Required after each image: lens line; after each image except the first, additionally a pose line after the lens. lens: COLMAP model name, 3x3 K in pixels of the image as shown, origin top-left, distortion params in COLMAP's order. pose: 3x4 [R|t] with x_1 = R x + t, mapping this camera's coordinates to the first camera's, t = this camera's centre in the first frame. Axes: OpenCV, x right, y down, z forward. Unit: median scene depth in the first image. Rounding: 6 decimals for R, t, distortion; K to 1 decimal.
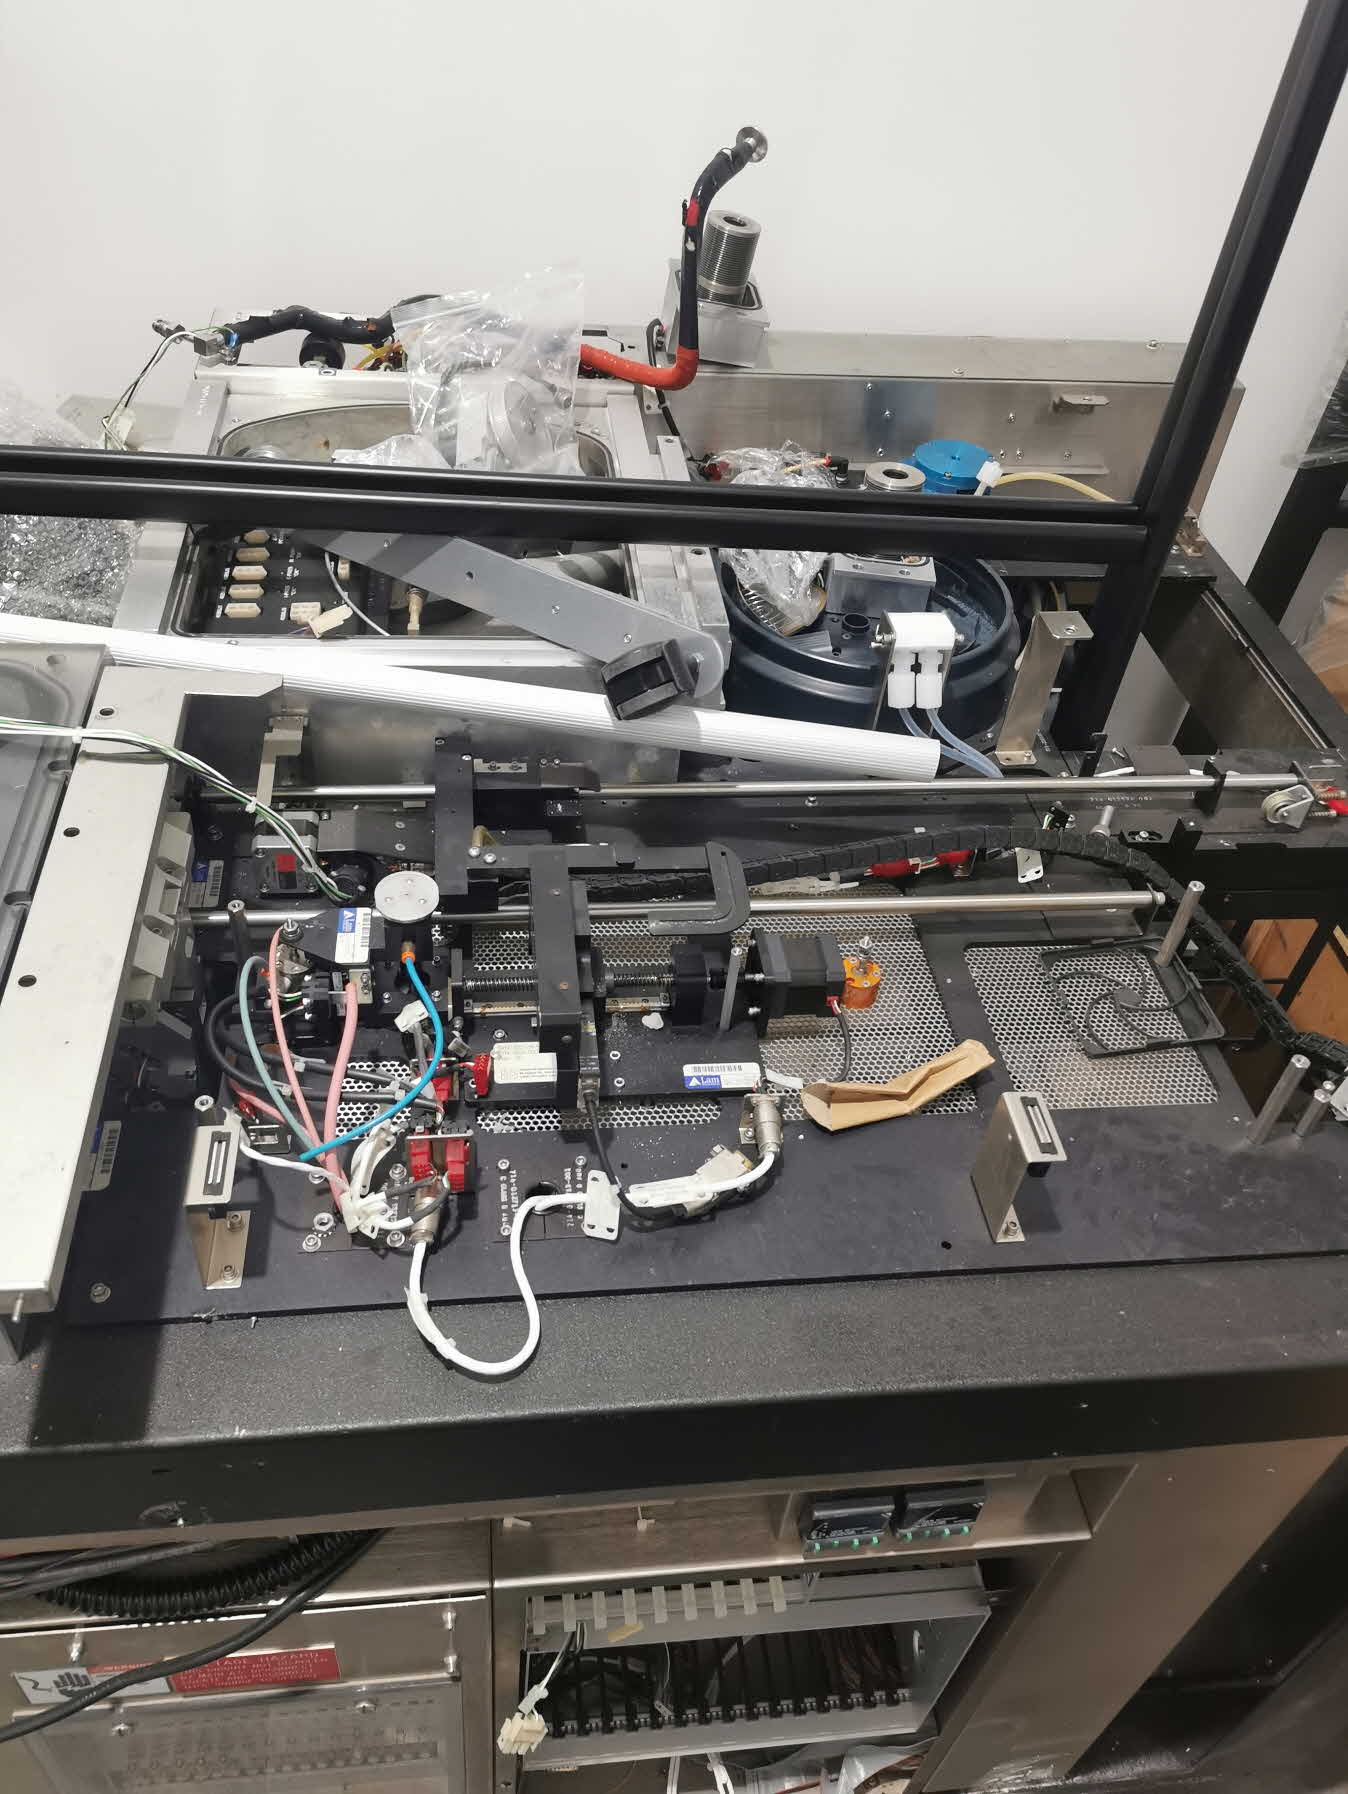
lens RADIAL K [[1383.9, 0, 674.0], [0, 1383.9, 897.0], [0, 0, 1]] dist [0.098797, -0.149293]
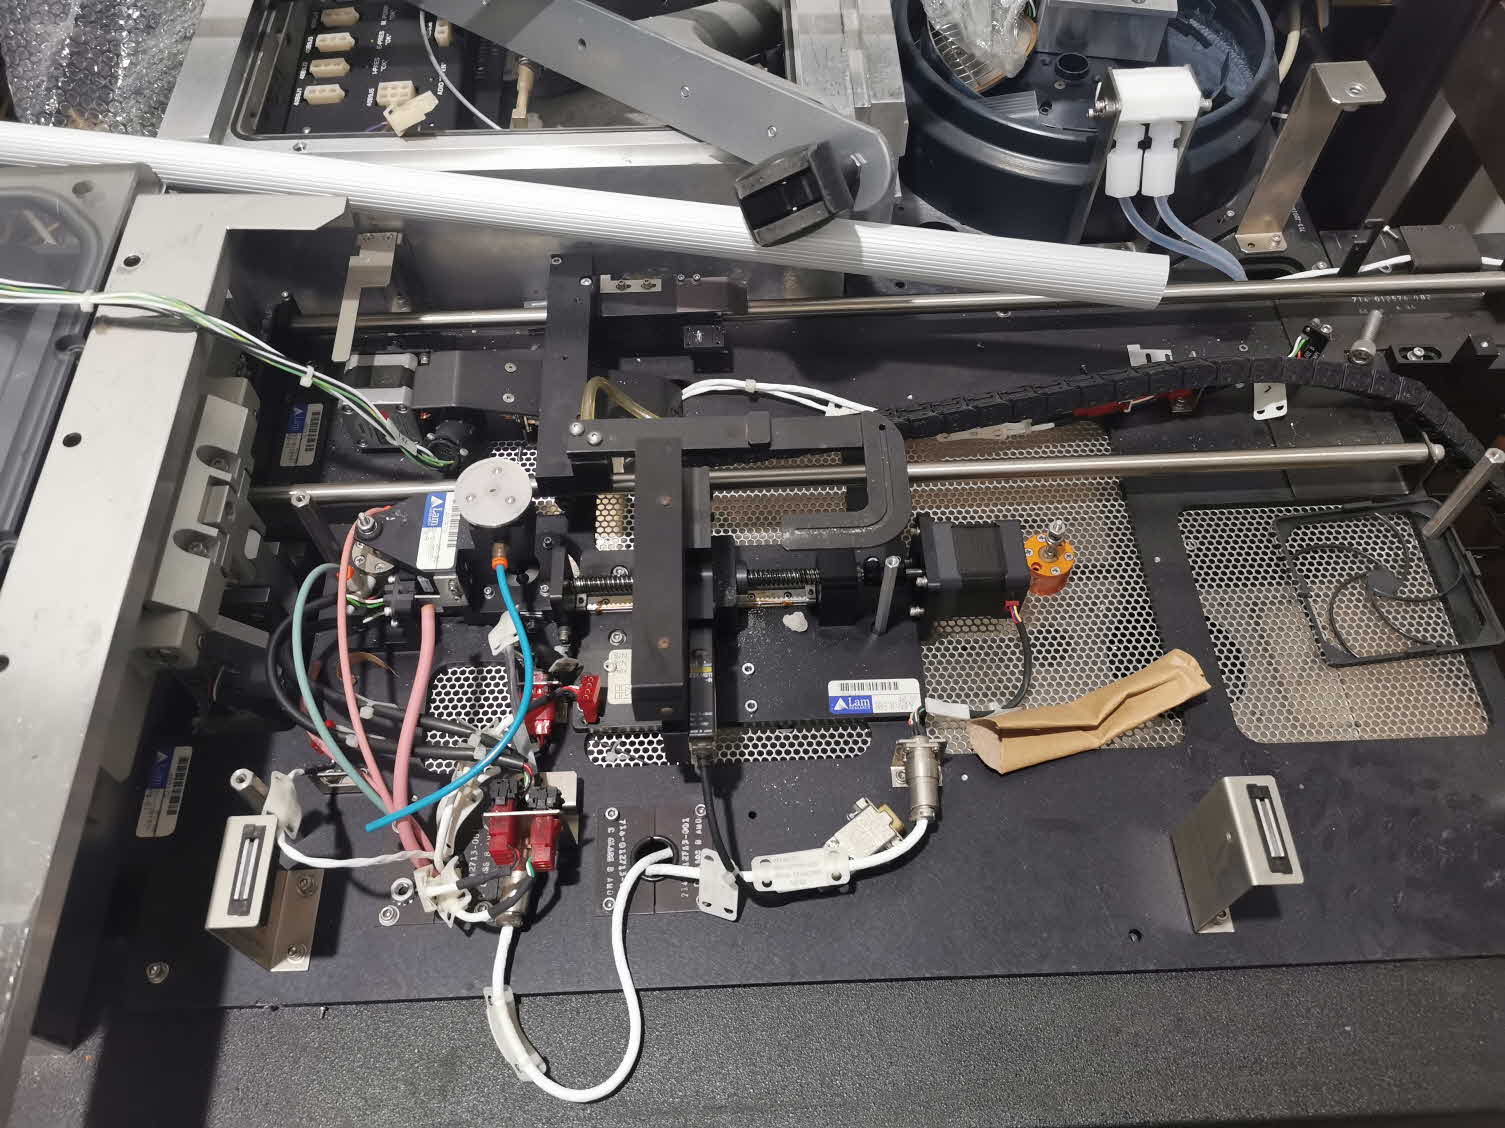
lens RADIAL K [[1161.0, 0, 759.2], [0, 1161.0, 543.0], [0, 0, 1]] dist [0.098797, -0.149293]
pose [[0.993078, 0.019080, -0.115895, 0.042748], [0.010981, 0.967314, 0.253343, -0.132804], [0.116941, -0.252862, 0.960409, 0.308691]]
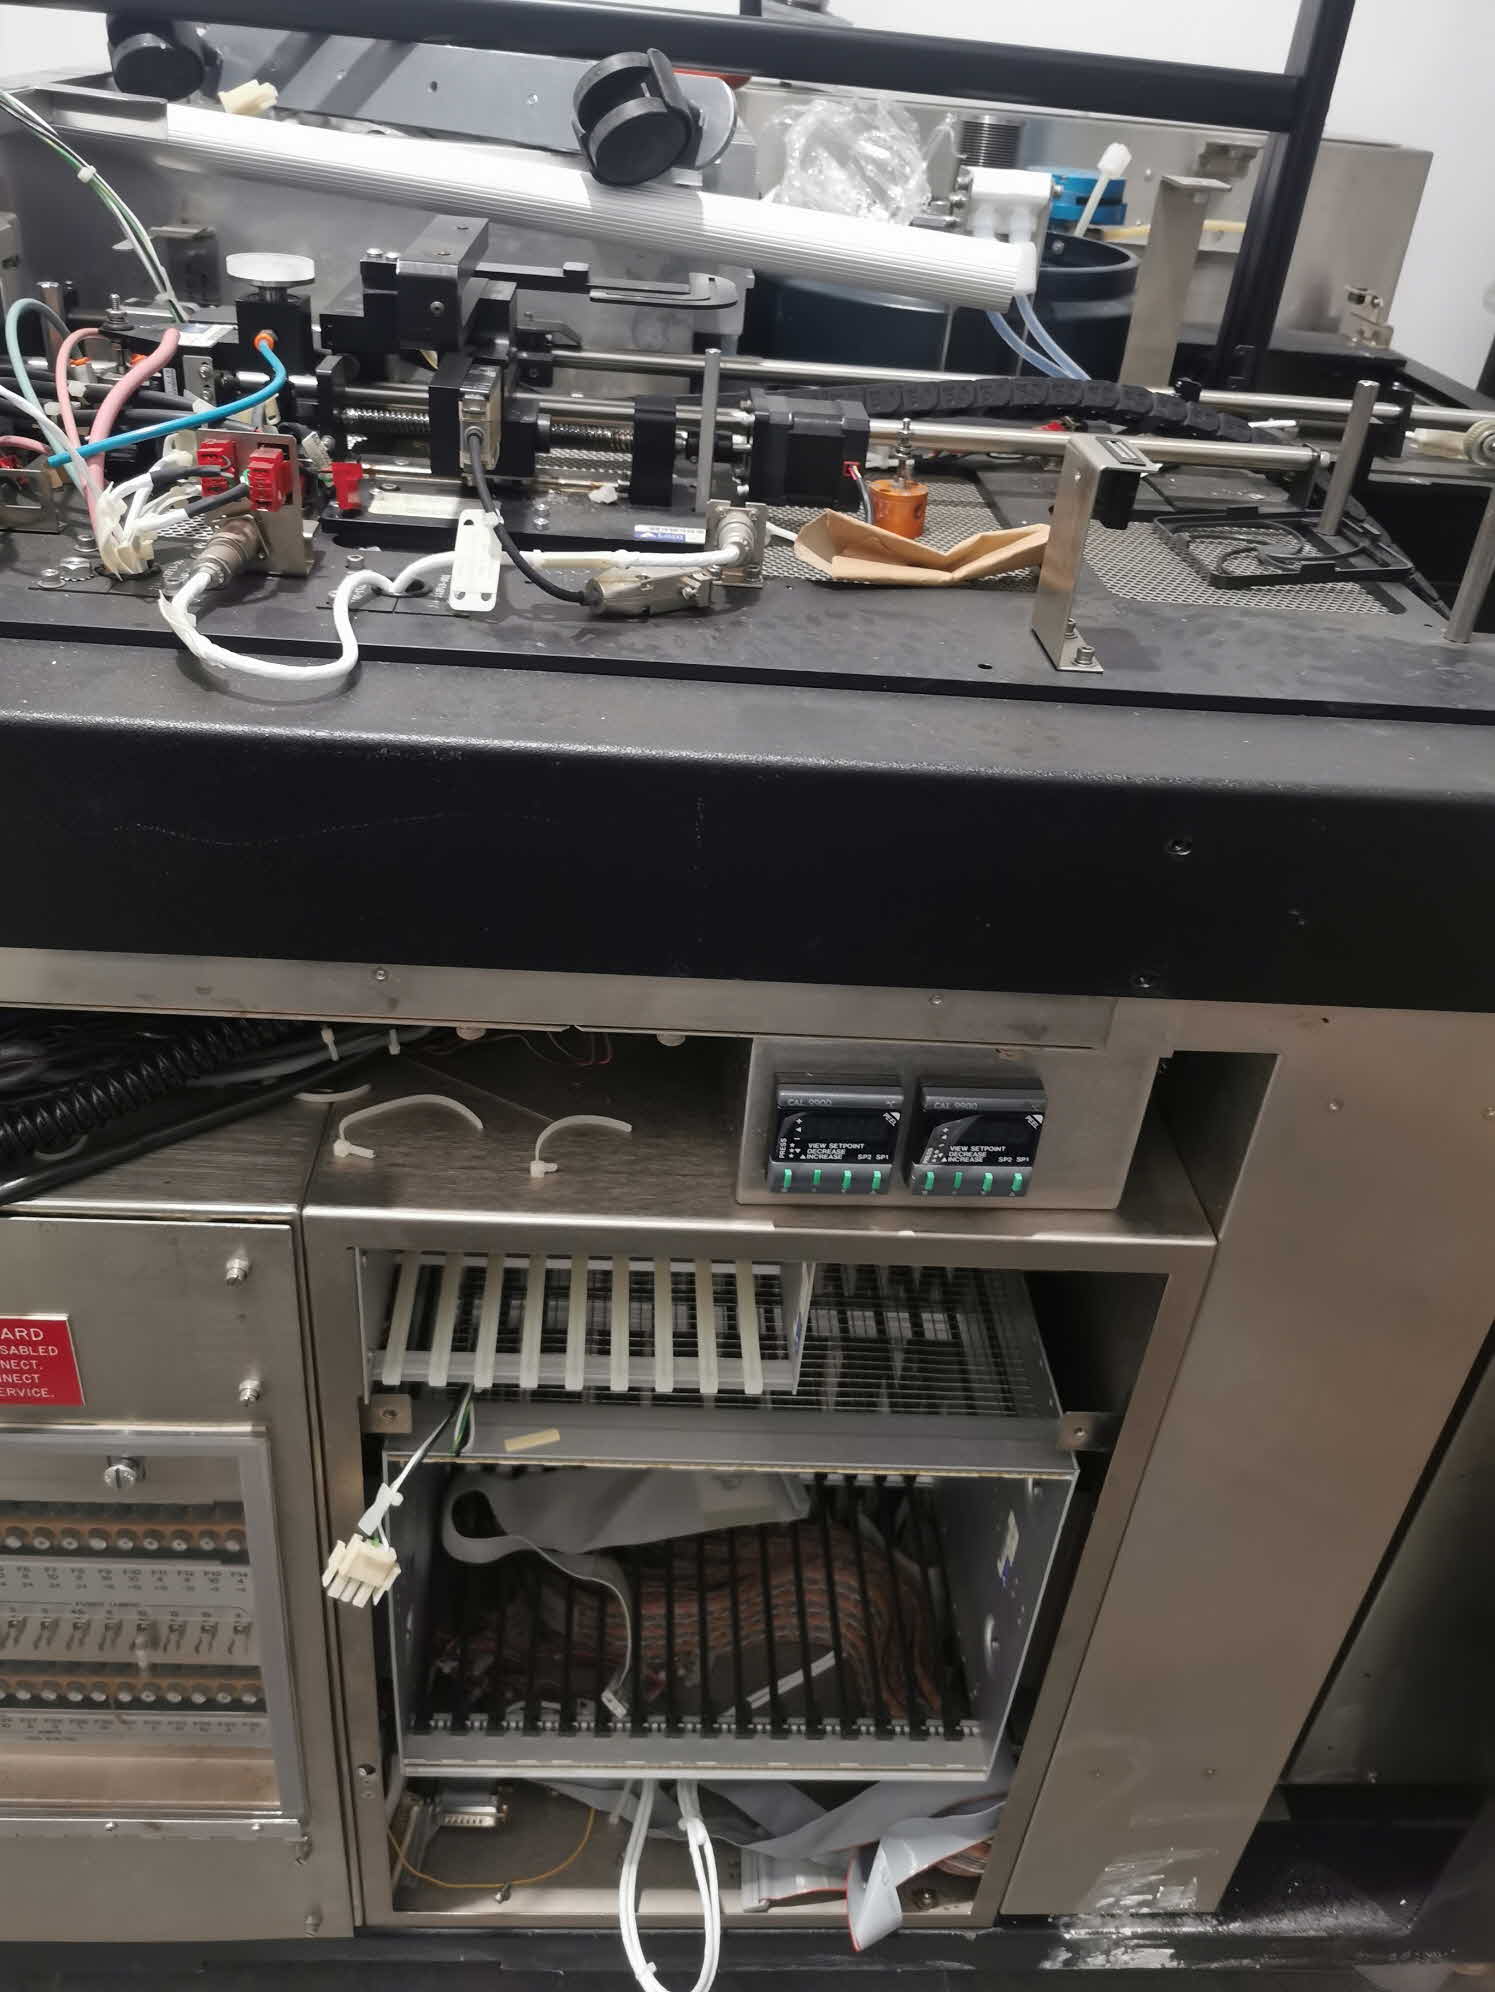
lens RADIAL K [[1536.7, 0, 747.5], [0, 1536.7, 996.0], [0, 0, 1]] dist [0.098797, -0.149293]
pose [[0.997708, 0.038092, -0.055935, 0.110250], [-0.047367, 0.983396, -0.175184, 0.465979], [0.048333, 0.177432, 0.982945, 0.243218]]
